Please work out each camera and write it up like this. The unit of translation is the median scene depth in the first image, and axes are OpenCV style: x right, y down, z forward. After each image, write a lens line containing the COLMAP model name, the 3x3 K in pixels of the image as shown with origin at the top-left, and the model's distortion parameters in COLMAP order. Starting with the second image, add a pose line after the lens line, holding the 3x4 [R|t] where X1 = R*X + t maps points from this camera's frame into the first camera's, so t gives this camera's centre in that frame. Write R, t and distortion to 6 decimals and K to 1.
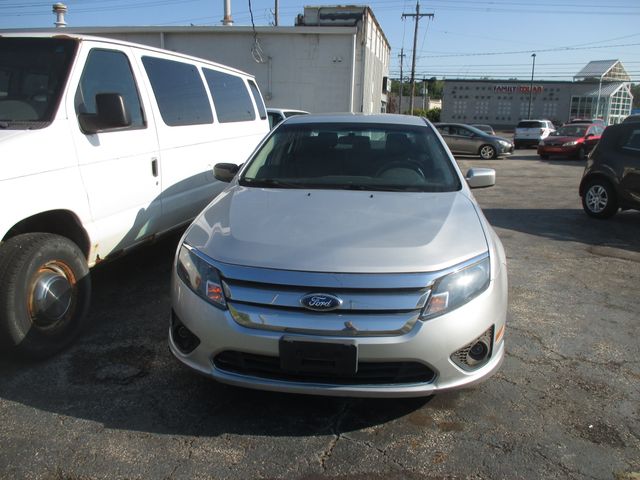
lens RADIAL K [[550.6, 0, 320.0], [0, 550.6, 240.0], [0, 0, 1]] dist [-0.054327, 0.002356]
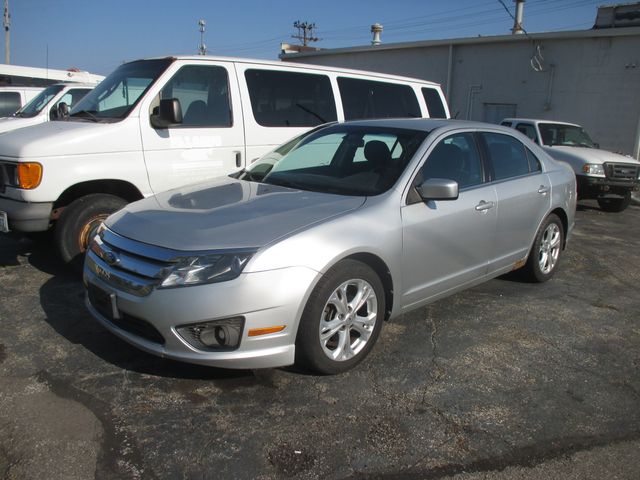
lens RADIAL K [[550.6, 0, 320.0], [0, 550.6, 240.0], [0, 0, 1]] dist [-0.054327, 0.002356]
pose [[0.763540, 0.149184, -0.628291, 0.218343], [-0.162915, 0.985978, 0.036130, -0.009859], [0.624872, 0.074772, 0.777139, 0.058522]]
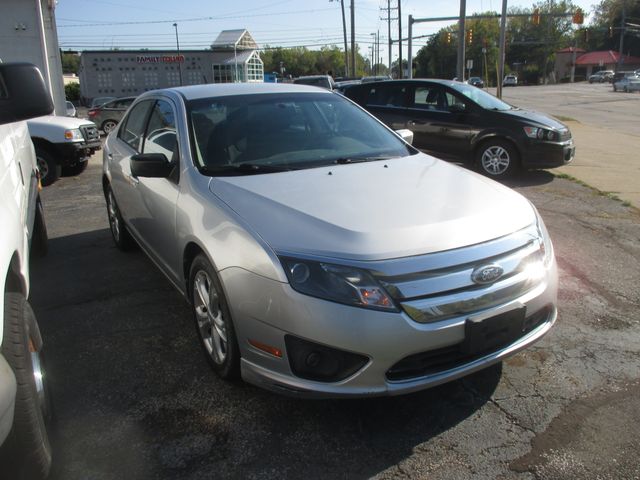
lens RADIAL K [[550.6, 0, 320.0], [0, 550.6, 240.0], [0, 0, 1]] dist [-0.054327, 0.002356]
pose [[0.777866, -0.205983, 0.593714, -0.147748], [0.176833, 0.978326, 0.107738, -0.019084], [-0.603038, 0.021182, 0.797431, 0.075141]]
